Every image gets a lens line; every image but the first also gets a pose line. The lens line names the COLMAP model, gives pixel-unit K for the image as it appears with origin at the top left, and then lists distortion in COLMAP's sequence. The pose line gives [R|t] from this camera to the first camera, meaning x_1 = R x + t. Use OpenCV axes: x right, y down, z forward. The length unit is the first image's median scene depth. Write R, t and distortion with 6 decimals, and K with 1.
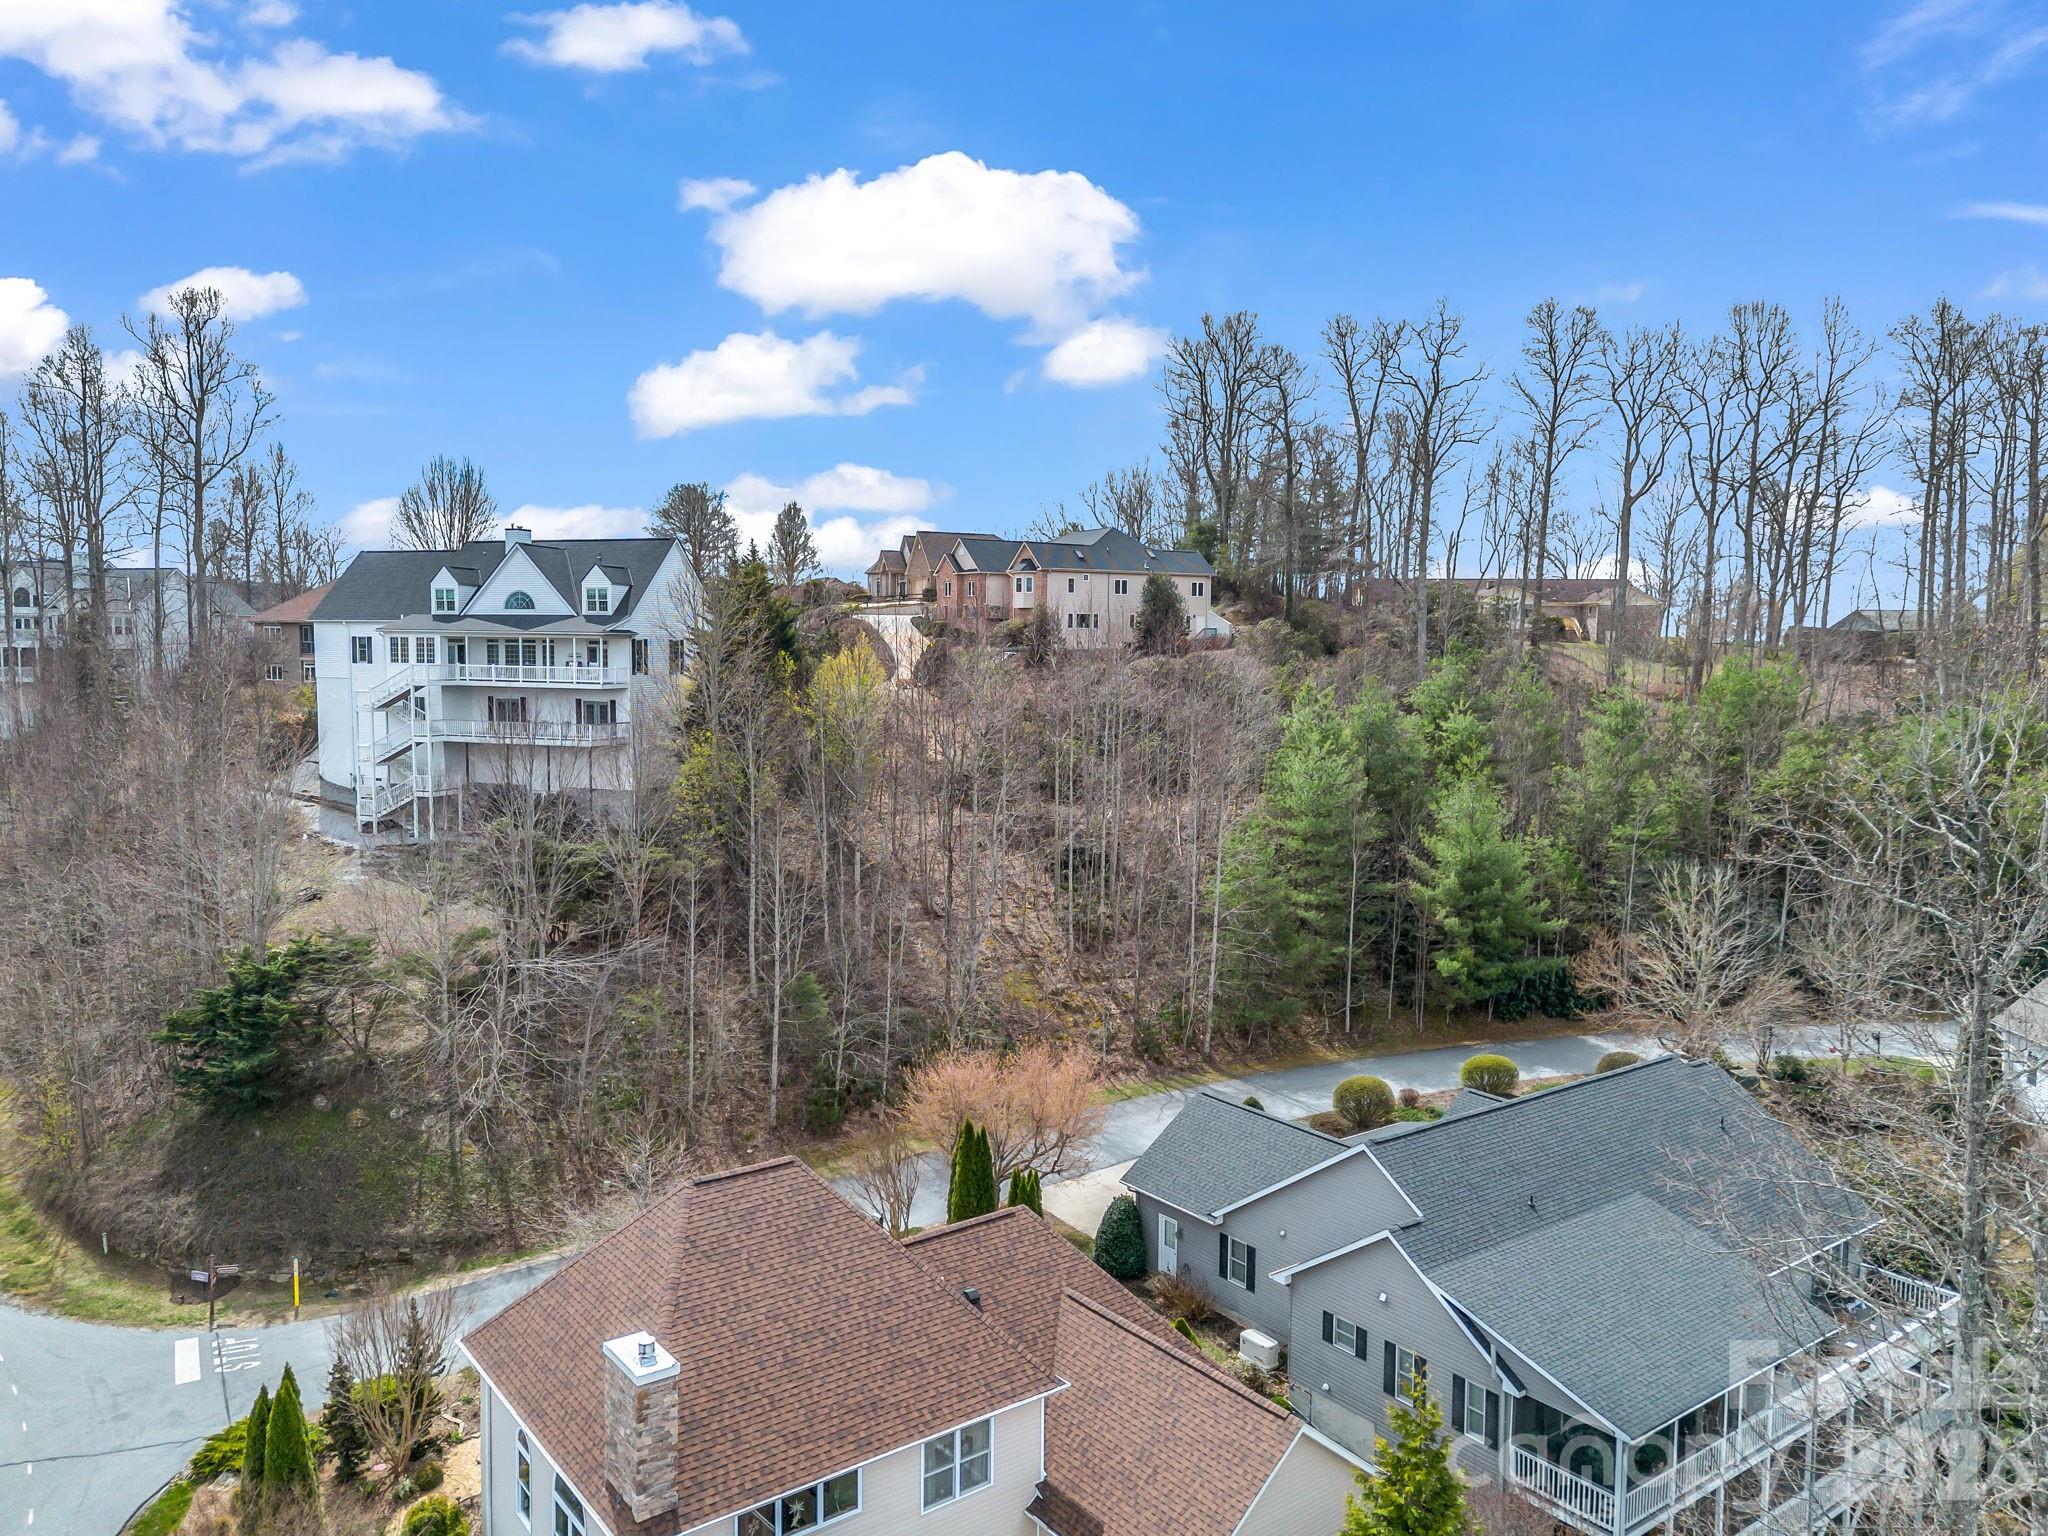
lens RADIAL K [[1557.5, 0, 1024.0], [0, 1557.5, 768.0], [0, 0, 1]] dist [-0.007168, -0.009645]
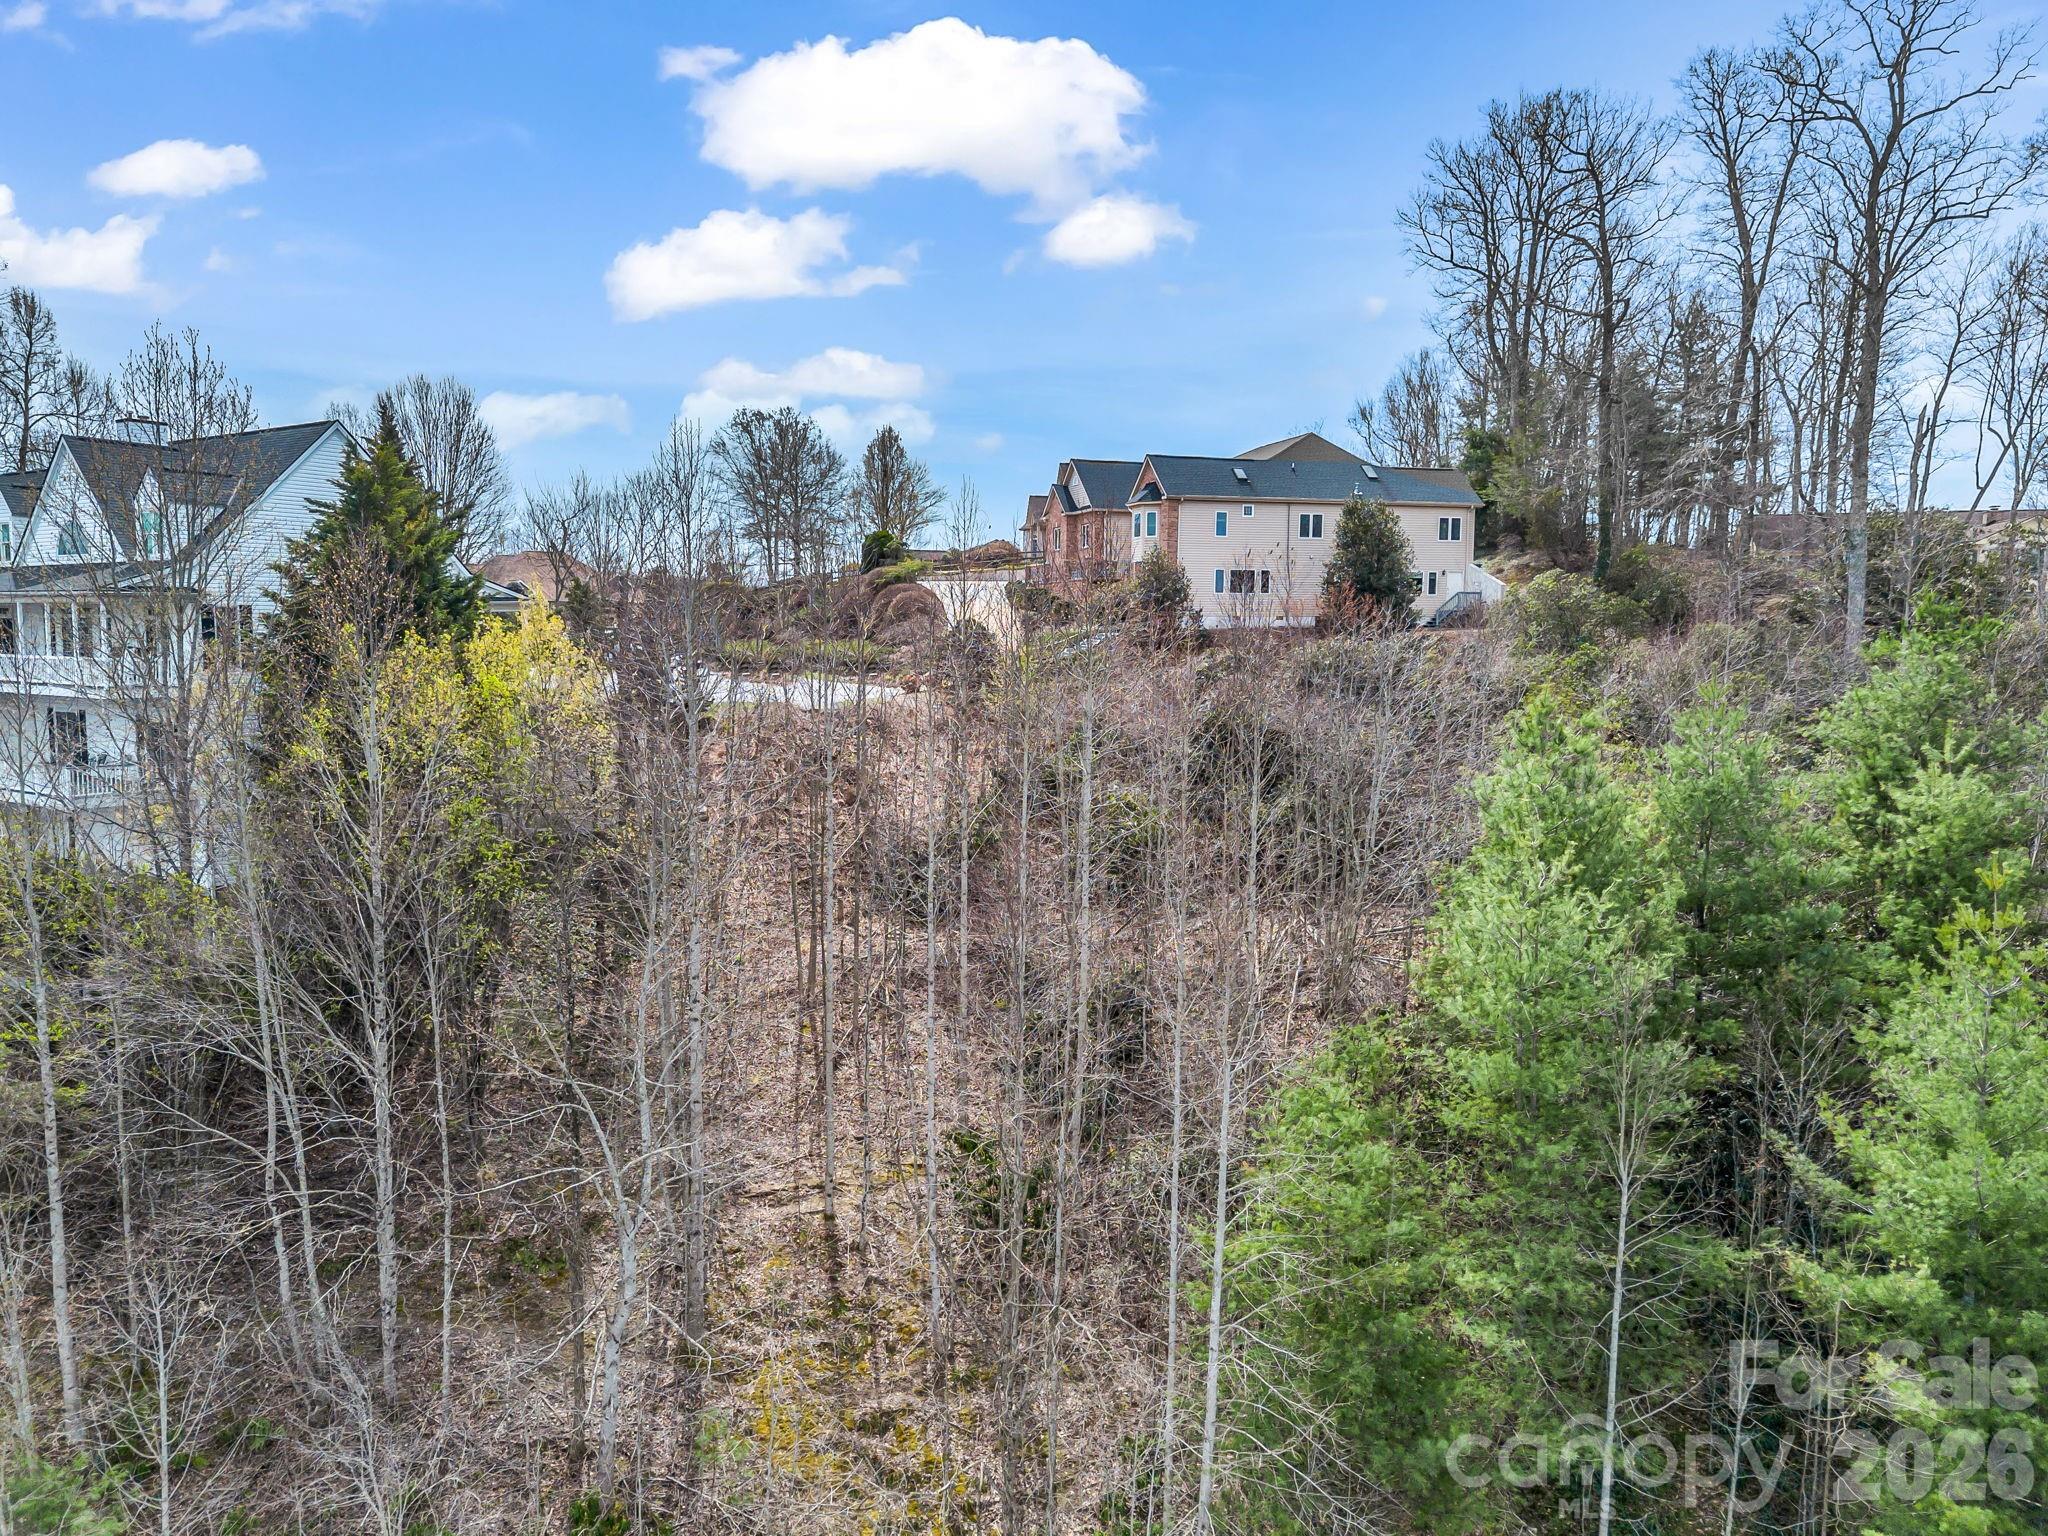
lens RADIAL K [[1570.7, 0, 976.9], [0, 1570.7, 761.9], [0, 0, 1]] dist [0.002830, 0.004449]
pose [[0.964847, 0.017416, -0.262234, 0.103151], [-0.016534, 0.999848, 0.005570, -0.025999], [0.262291, -0.001038, 0.964988, 0.385262]]
